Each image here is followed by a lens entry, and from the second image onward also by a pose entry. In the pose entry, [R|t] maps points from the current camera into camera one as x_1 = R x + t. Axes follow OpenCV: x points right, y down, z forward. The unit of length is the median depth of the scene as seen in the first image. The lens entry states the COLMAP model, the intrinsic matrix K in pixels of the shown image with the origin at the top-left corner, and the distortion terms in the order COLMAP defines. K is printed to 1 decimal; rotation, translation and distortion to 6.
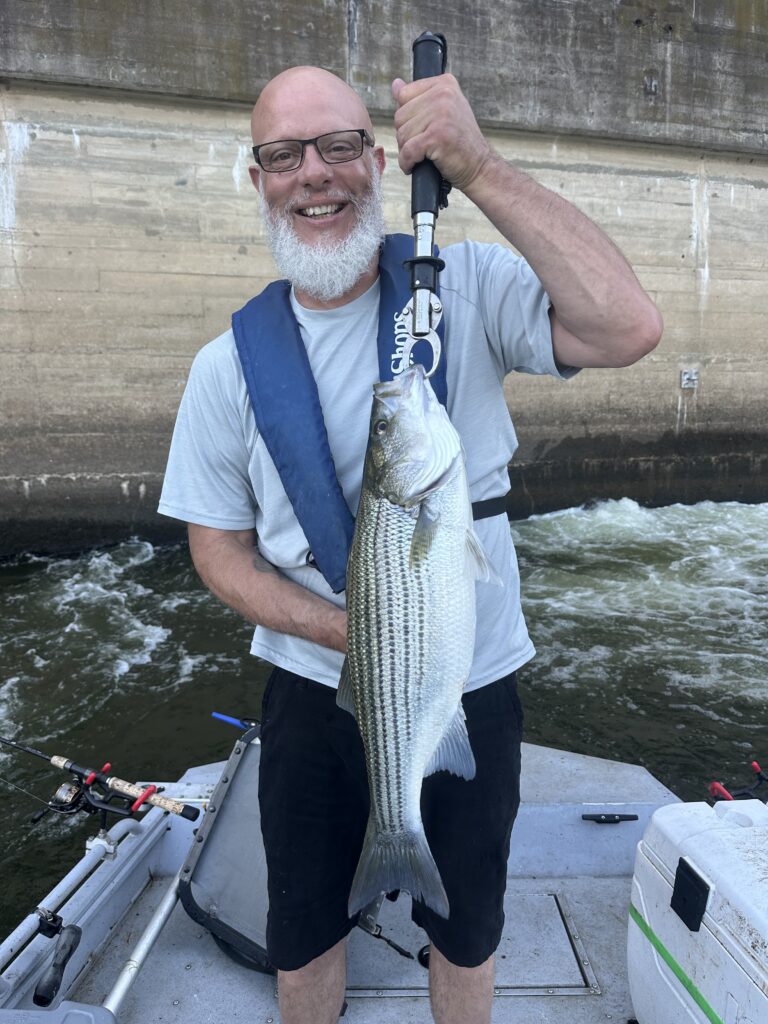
lens RADIAL K [[738.8, 0, 386.3], [0, 738.8, 511.3], [0, 0, 1]] dist [0.002776, -0.021105]
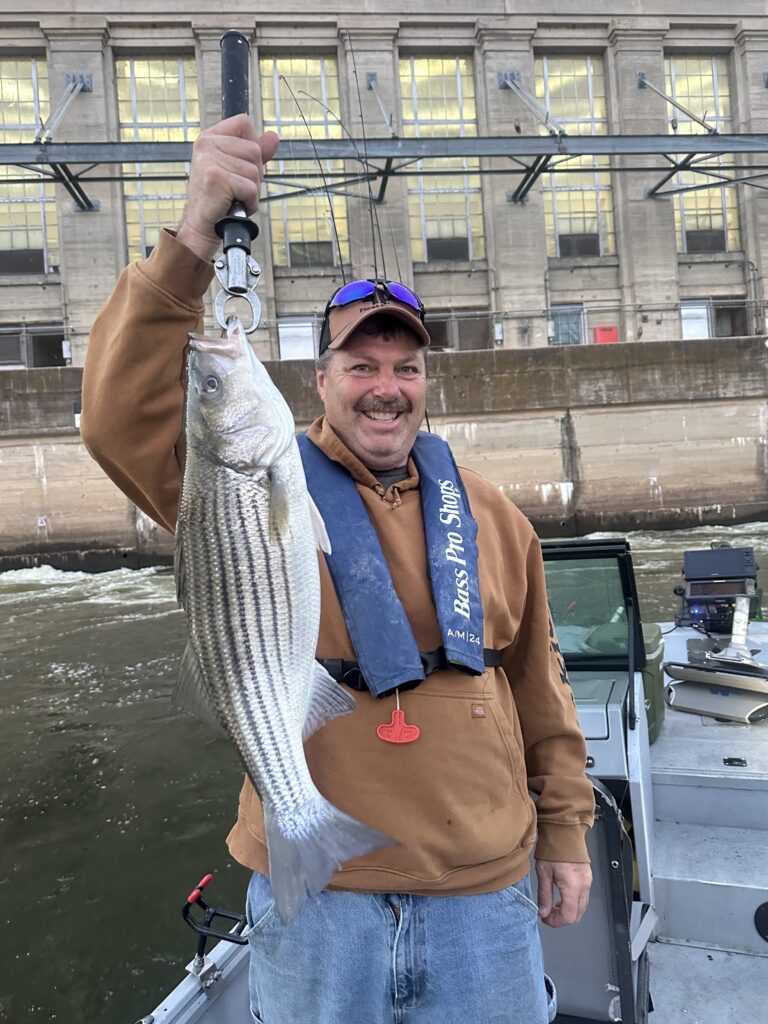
lens RADIAL K [[738.8, 0, 385.8], [0, 738.8, 507.4], [0, 0, 1]] dist [0.002776, -0.021105]
pose [[0.980271, -0.059851, -0.188377, 2.183048], [0.025147, 0.983073, -0.181483, 0.267853], [0.196050, 0.173165, 0.965183, -1.255486]]
